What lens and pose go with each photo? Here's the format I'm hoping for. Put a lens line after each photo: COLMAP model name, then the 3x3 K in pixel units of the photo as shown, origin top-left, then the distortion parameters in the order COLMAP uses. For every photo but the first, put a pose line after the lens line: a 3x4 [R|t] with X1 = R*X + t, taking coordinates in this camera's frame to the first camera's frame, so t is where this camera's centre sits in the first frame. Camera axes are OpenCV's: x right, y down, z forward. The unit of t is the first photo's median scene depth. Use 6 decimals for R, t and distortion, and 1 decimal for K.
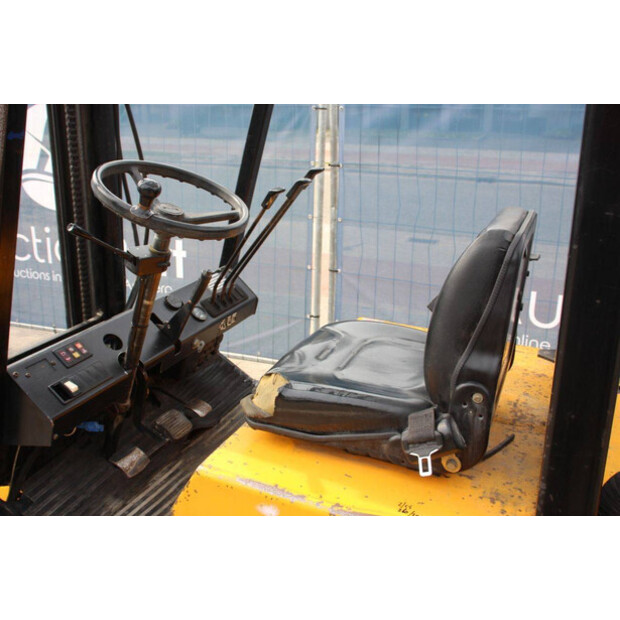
lens RADIAL K [[596.3, 0, 310.0], [0, 596.3, 310.0], [0, 0, 1]] dist [-0.060630, -0.000739]
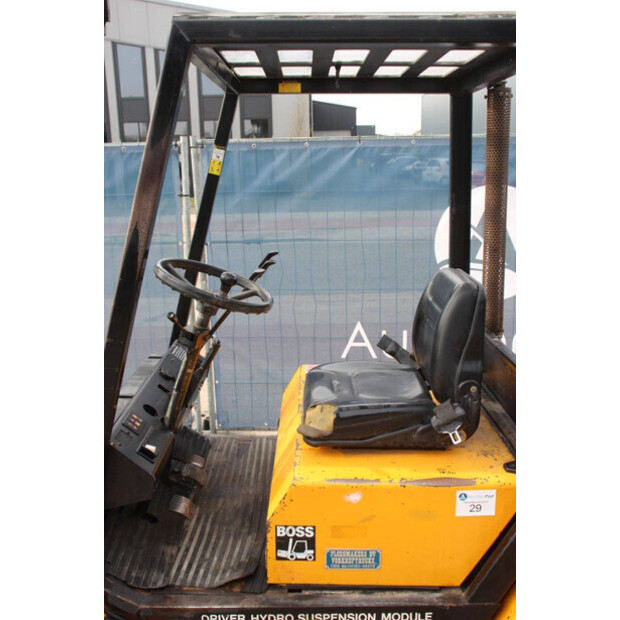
lens RADIAL K [[593.8, 0, 310.0], [0, 593.8, 310.0], [0, 0, 1]] dist [-0.075827, 0.001283]
pose [[0.918870, -0.113757, 0.377806, -0.462693], [0.153233, 0.985262, -0.076018, -0.004968], [-0.363590, 0.127743, 0.922759, -0.218282]]
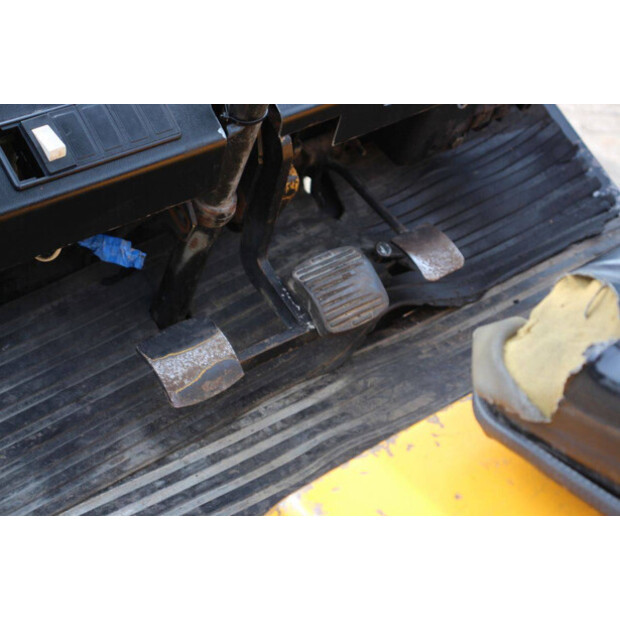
lens RADIAL K [[1338.4, 0, 310.0], [0, 1338.4, 310.0], [0, 0, 1]] dist [0.258265, -0.054624]
pose [[0.903461, 0.291789, -0.314034, 0.021643], [-0.196096, 0.932753, 0.302519, -0.048209], [0.381188, -0.211734, 0.899925, 0.263874]]
